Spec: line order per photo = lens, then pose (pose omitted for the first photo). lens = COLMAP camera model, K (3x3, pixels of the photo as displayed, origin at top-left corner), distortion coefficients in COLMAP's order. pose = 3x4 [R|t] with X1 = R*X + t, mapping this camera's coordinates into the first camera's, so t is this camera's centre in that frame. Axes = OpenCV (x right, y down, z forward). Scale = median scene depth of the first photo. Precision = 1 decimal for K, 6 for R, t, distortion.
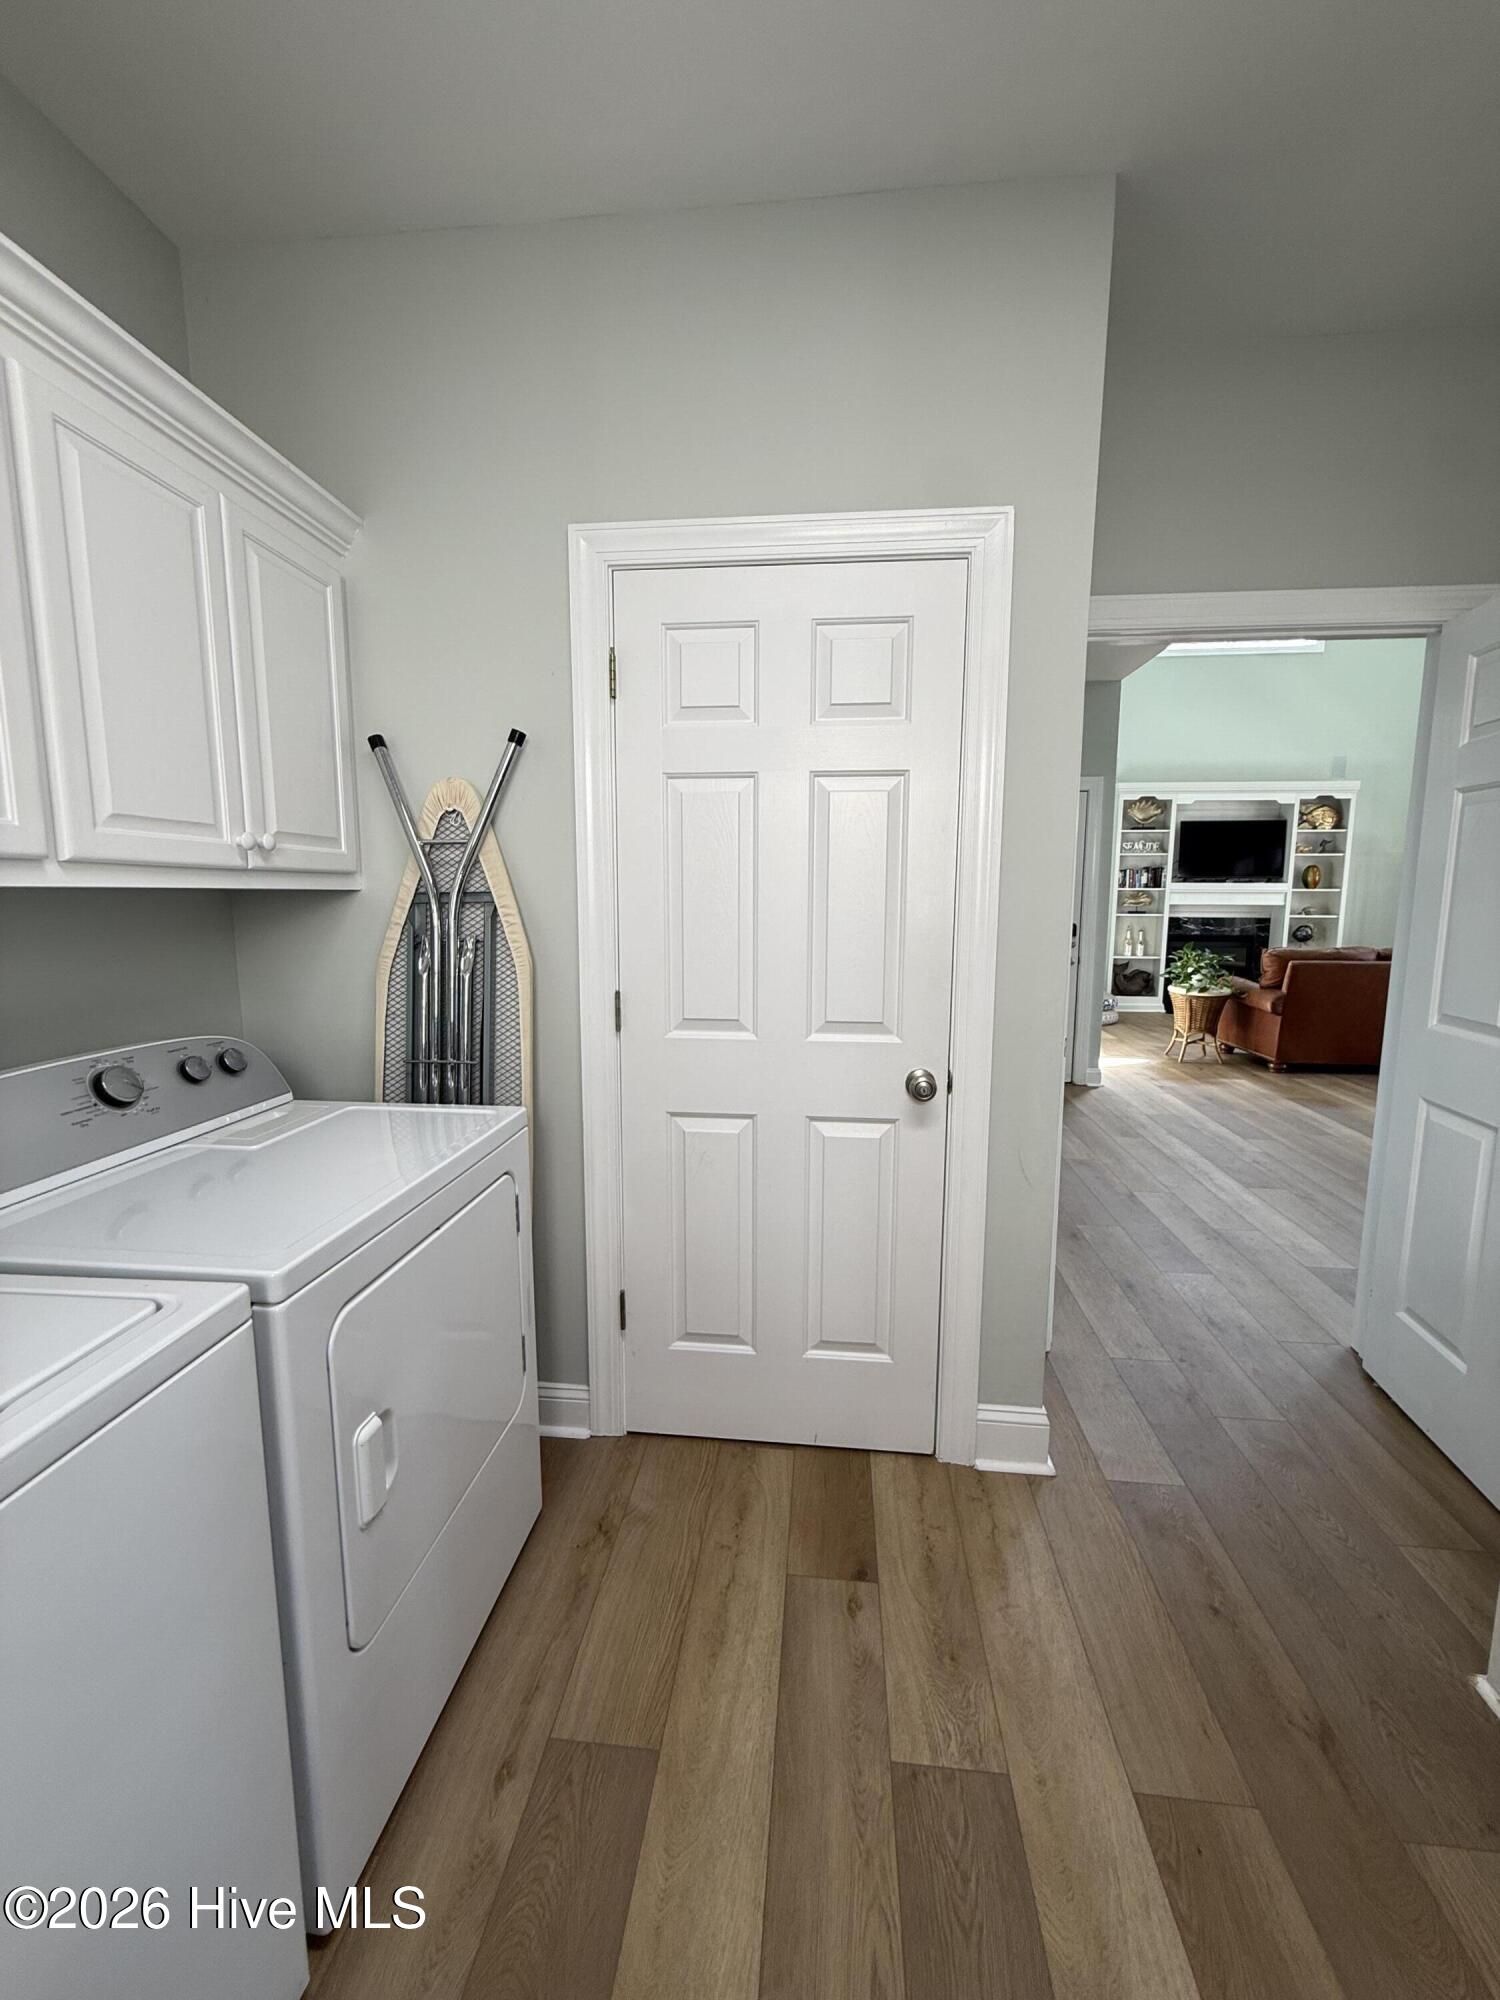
lens RADIAL K [[800.4, 0, 752.0], [0, 800.4, 992.6], [0, 0, 1]] dist [-0.001238, 0.000406]
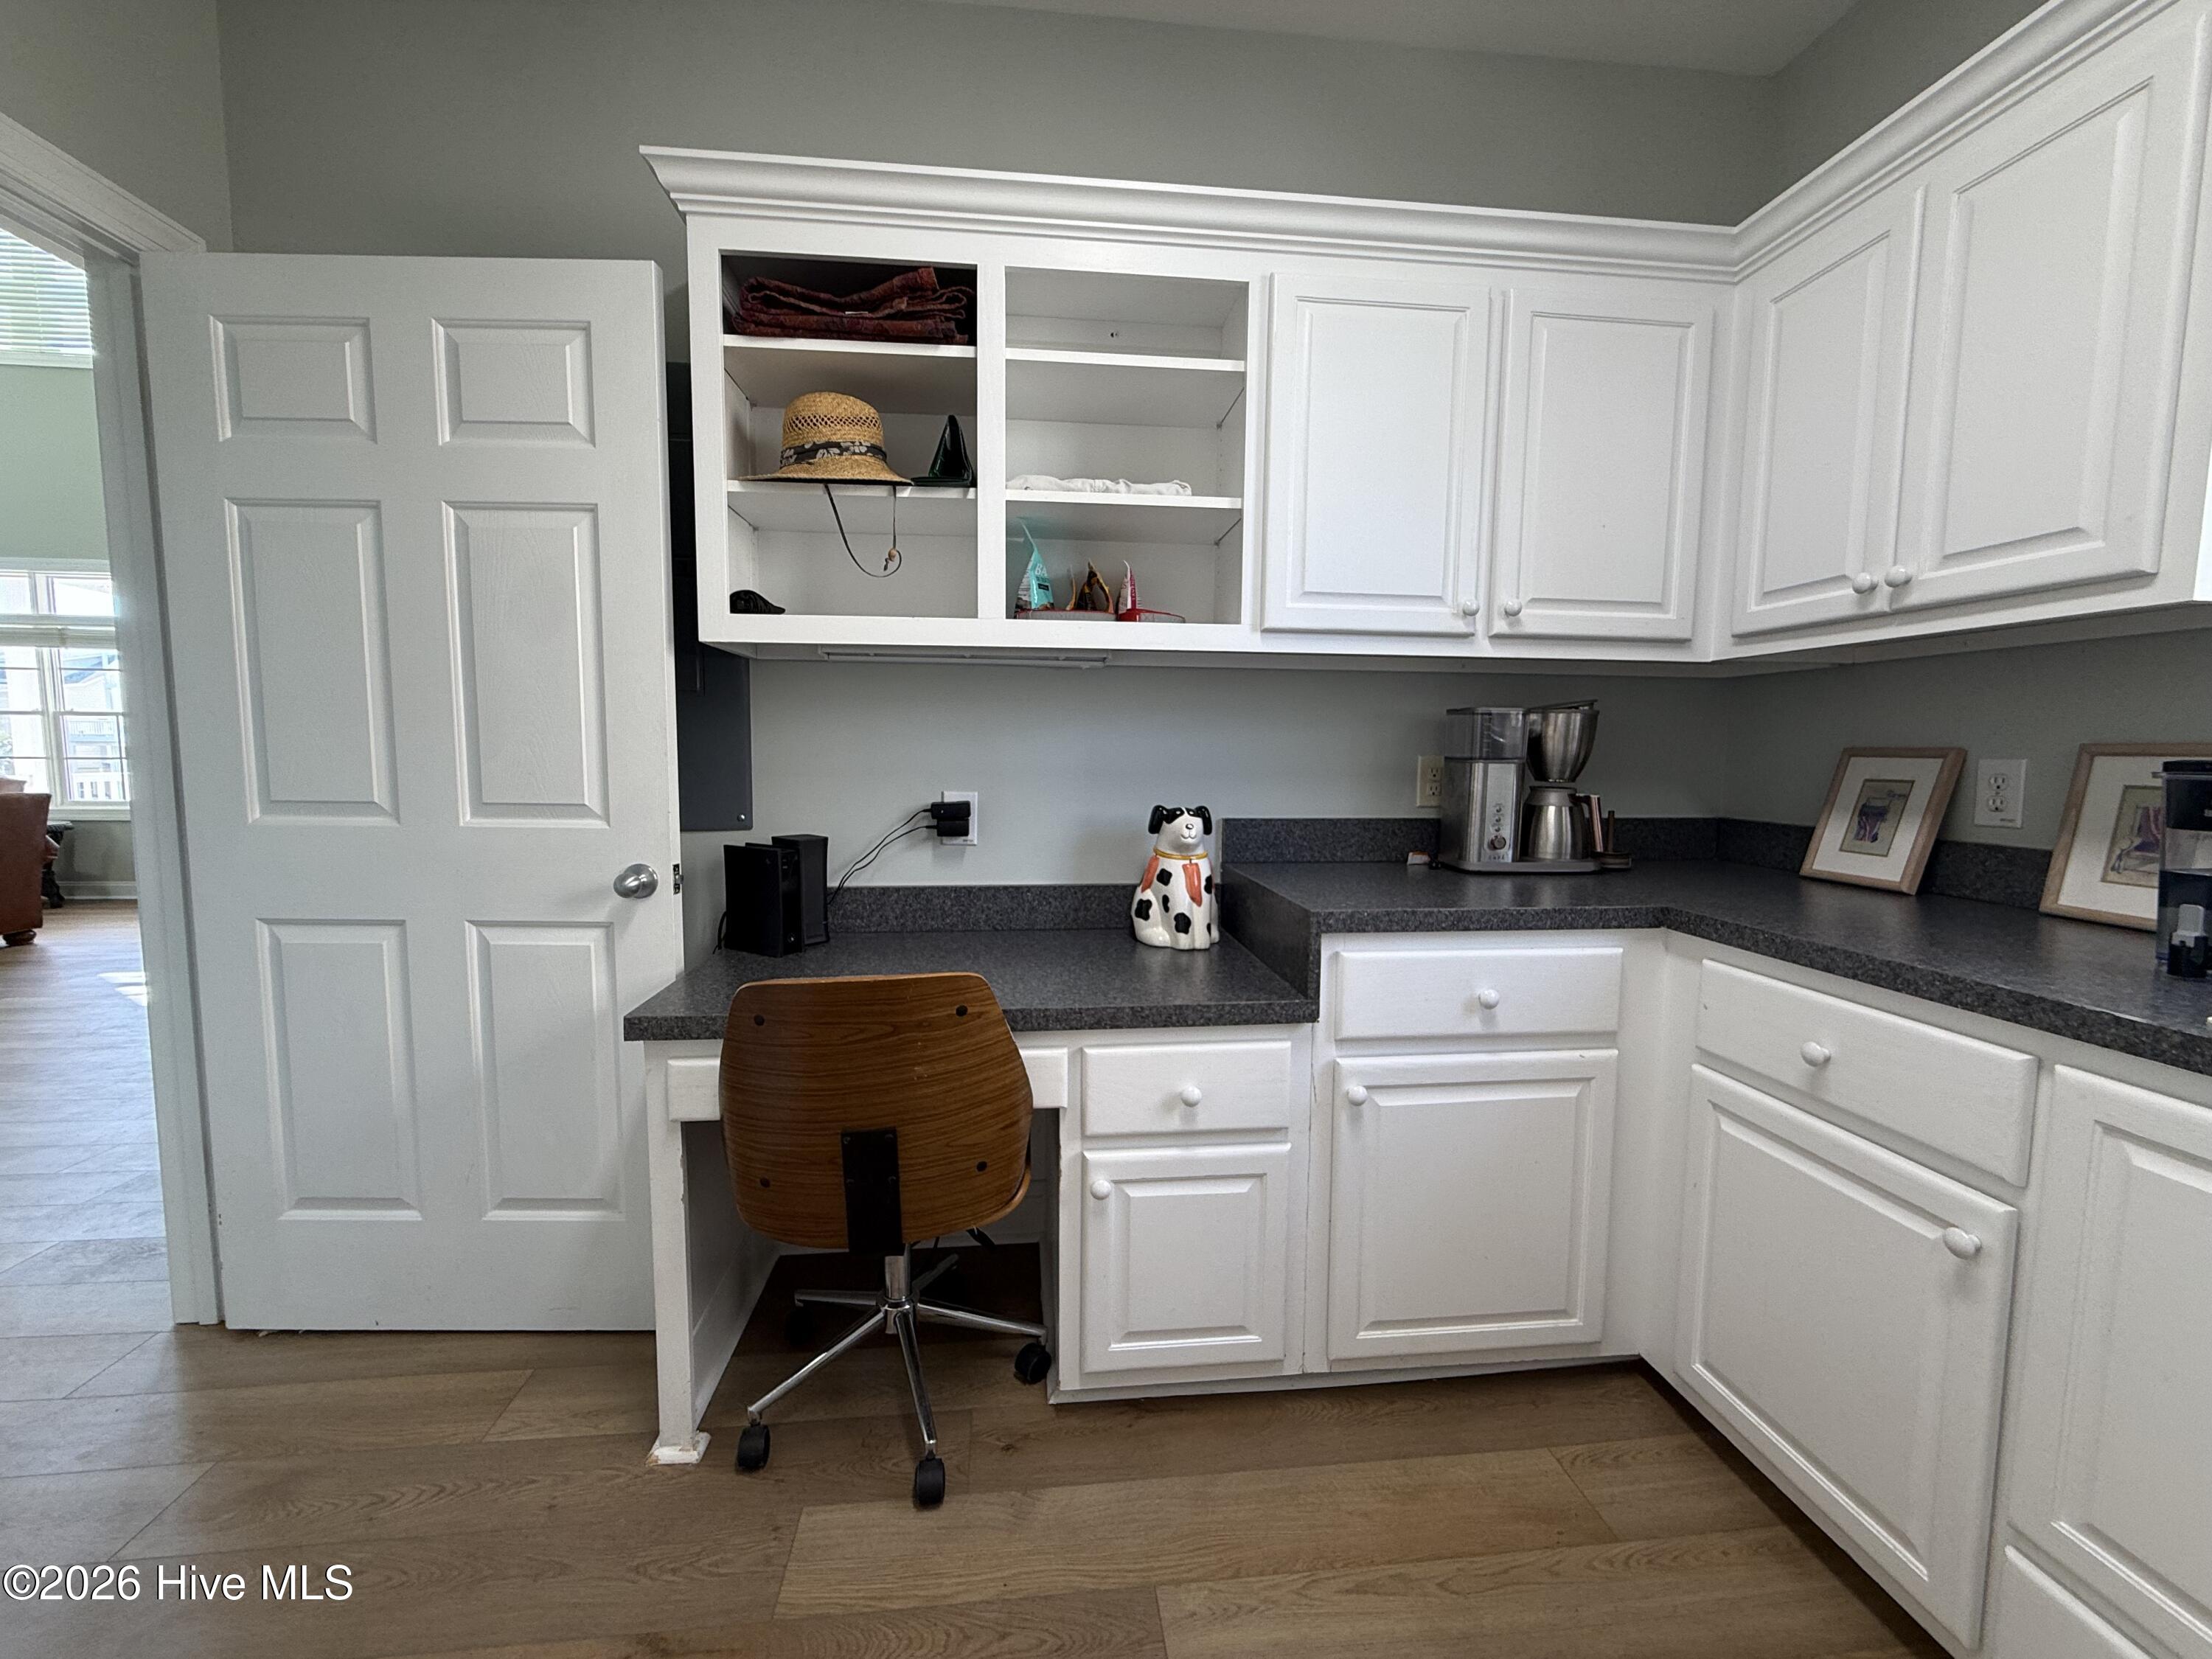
lens RADIAL K [[885.3, 0, 1102.8], [0, 885.3, 834.8], [0, 0, 1]] dist [-0.001238, 0.000406]
pose [[-0.196026, -0.097797, 0.975710, -0.111037], [0.114852, 0.985876, 0.121890, 0.052583], [-0.973849, 0.135956, -0.182025, 0.438084]]
